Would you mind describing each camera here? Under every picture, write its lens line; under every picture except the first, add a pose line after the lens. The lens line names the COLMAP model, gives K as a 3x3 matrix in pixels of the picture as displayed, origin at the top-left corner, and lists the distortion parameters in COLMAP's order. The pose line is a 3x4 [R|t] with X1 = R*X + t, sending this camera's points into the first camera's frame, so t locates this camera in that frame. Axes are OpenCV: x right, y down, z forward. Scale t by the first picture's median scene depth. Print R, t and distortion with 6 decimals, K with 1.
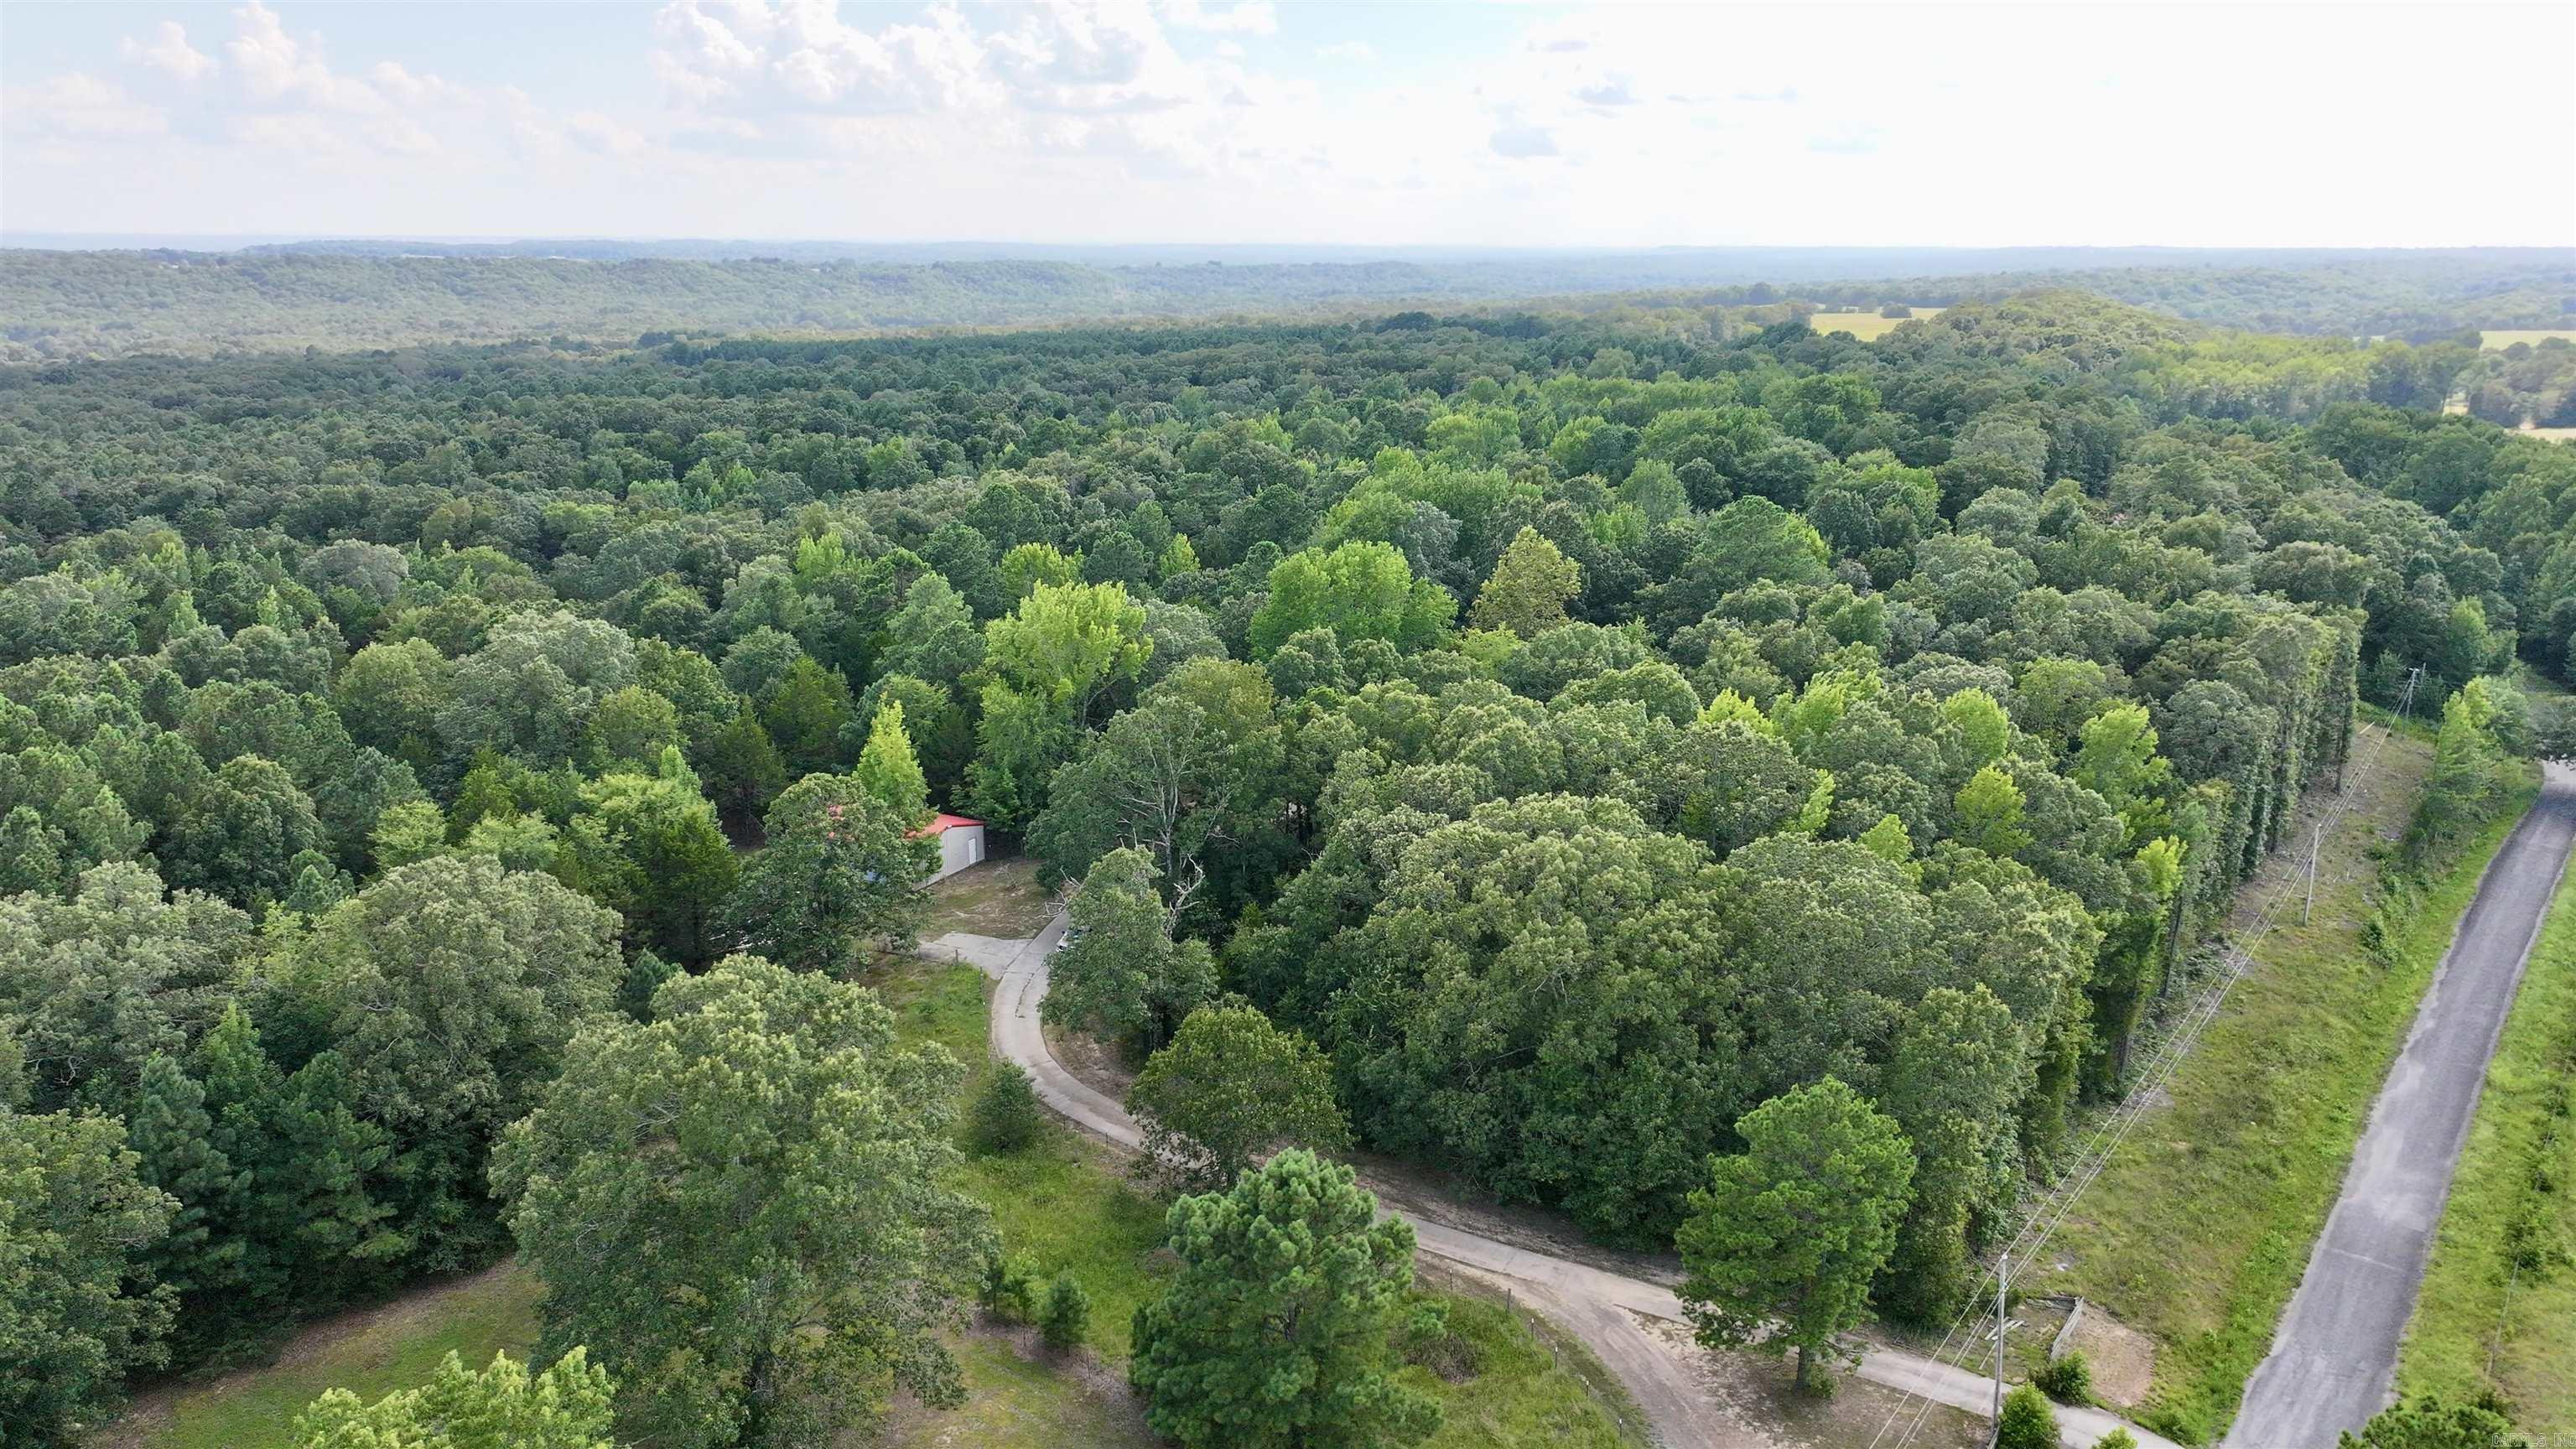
lens RADIAL K [[1808.8, 0, 1289.3], [0, 1808.8, 707.9], [0, 0, 1]] dist [-0.005255, 0.022318]
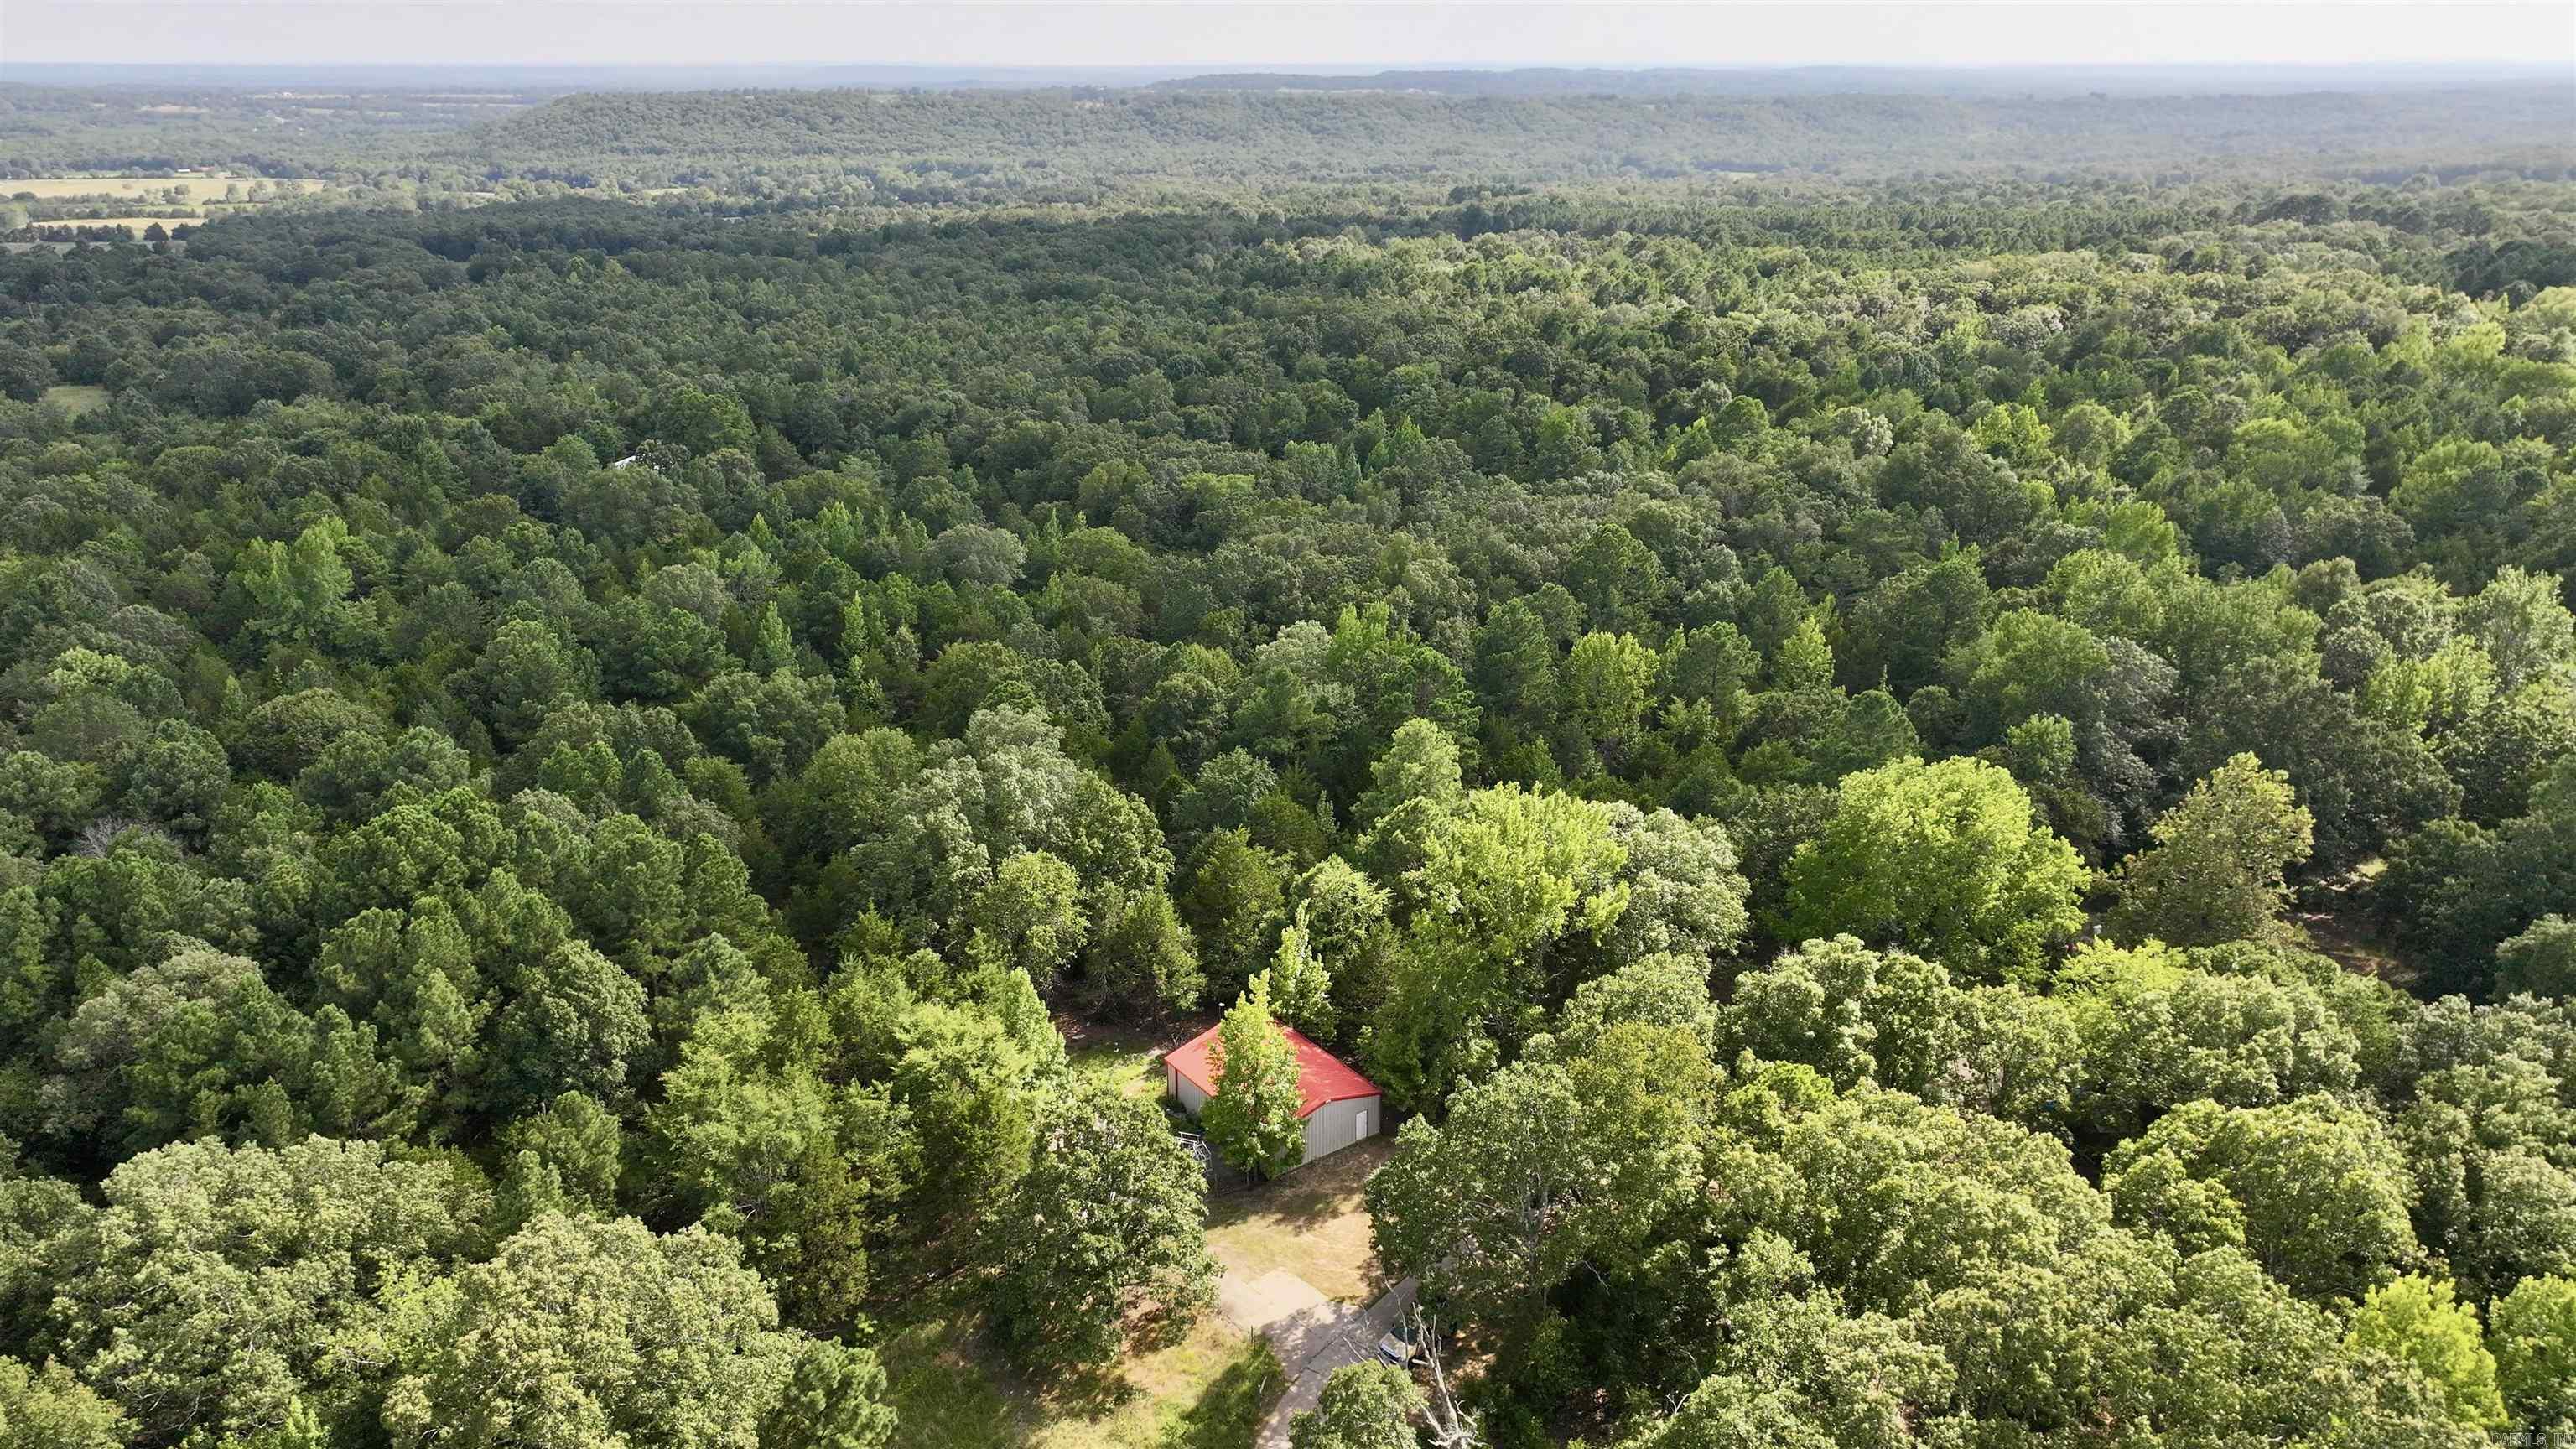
lens RADIAL K [[1796.4, 0, 1291.8], [0, 1796.4, 736.9], [0, 0, 1]] dist [0.001009, 0.003714]
pose [[0.902915, 0.143059, -0.405314, 0.090155], [-0.099341, 0.986911, 0.127038, -0.174598], [0.418182, -0.074440, 0.905308, 0.238057]]
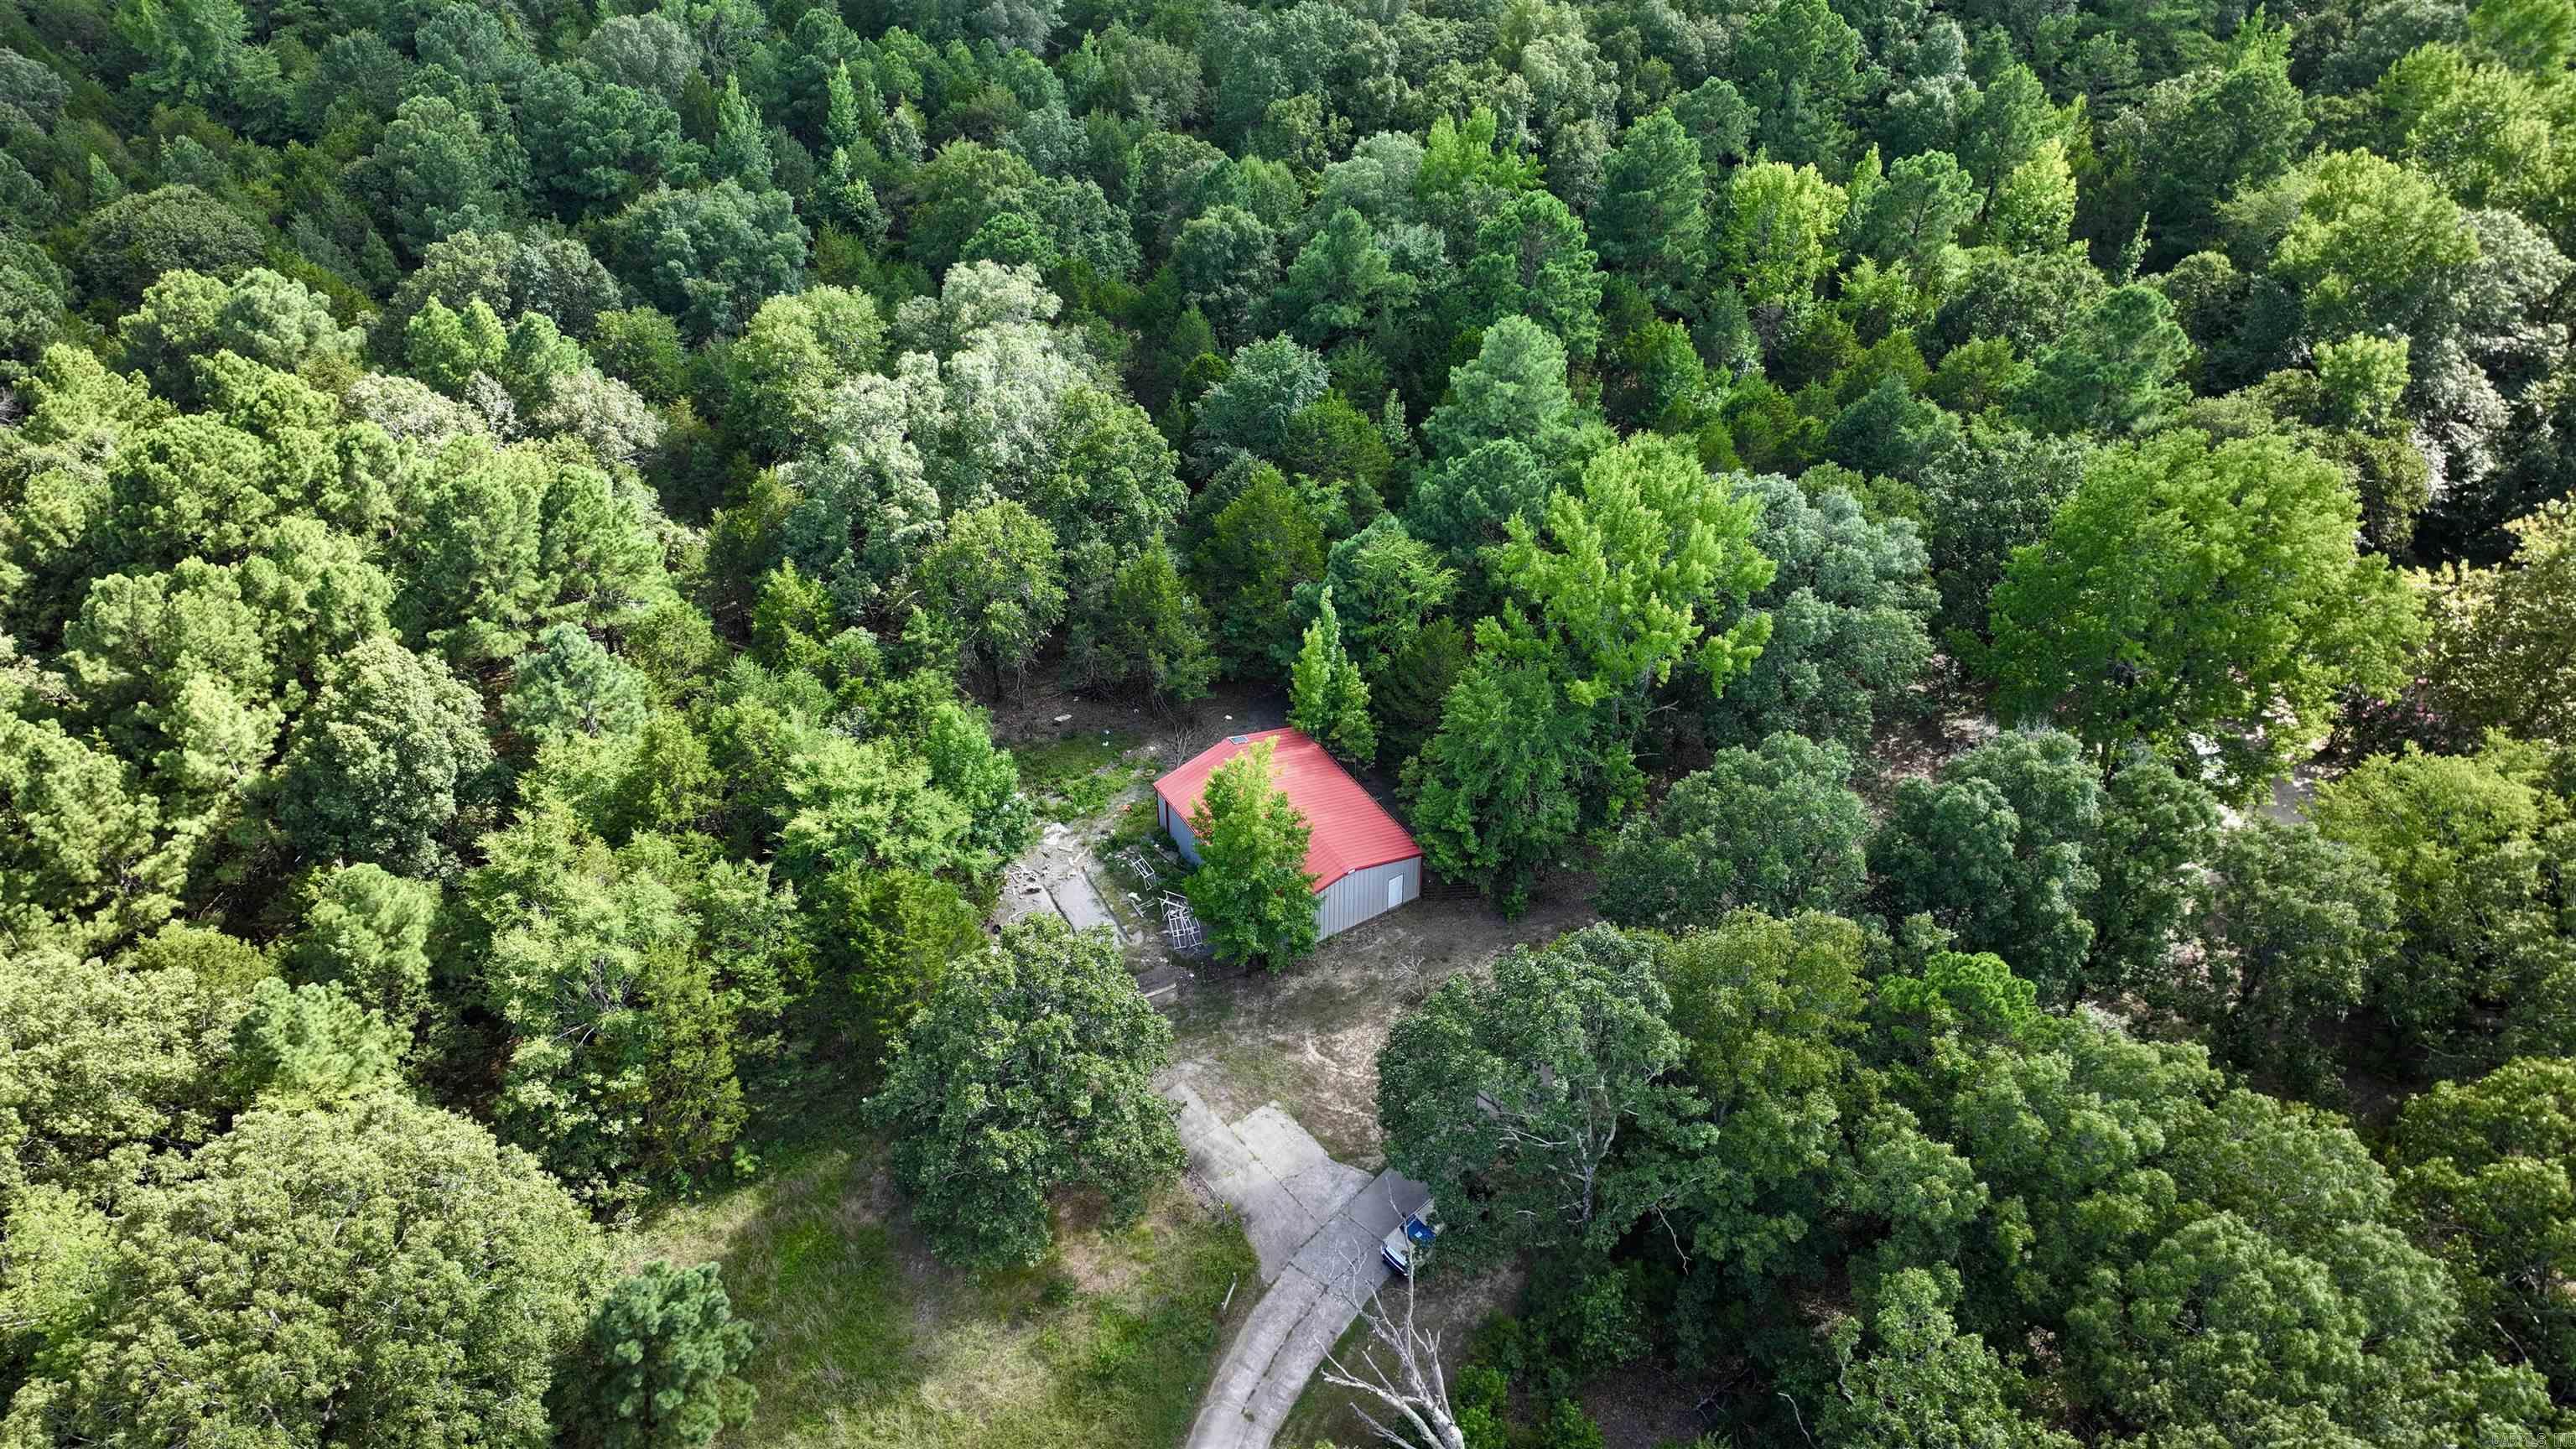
lens RADIAL K [[1808.8, 0, 1289.3], [0, 1808.8, 707.9], [0, 0, 1]] dist [-0.005255, 0.022318]
pose [[0.866041, 0.303259, -0.397500, 0.024262], [-0.116508, 0.895566, 0.429403, -0.224628], [0.486208, -0.325569, 0.810930, 0.434350]]
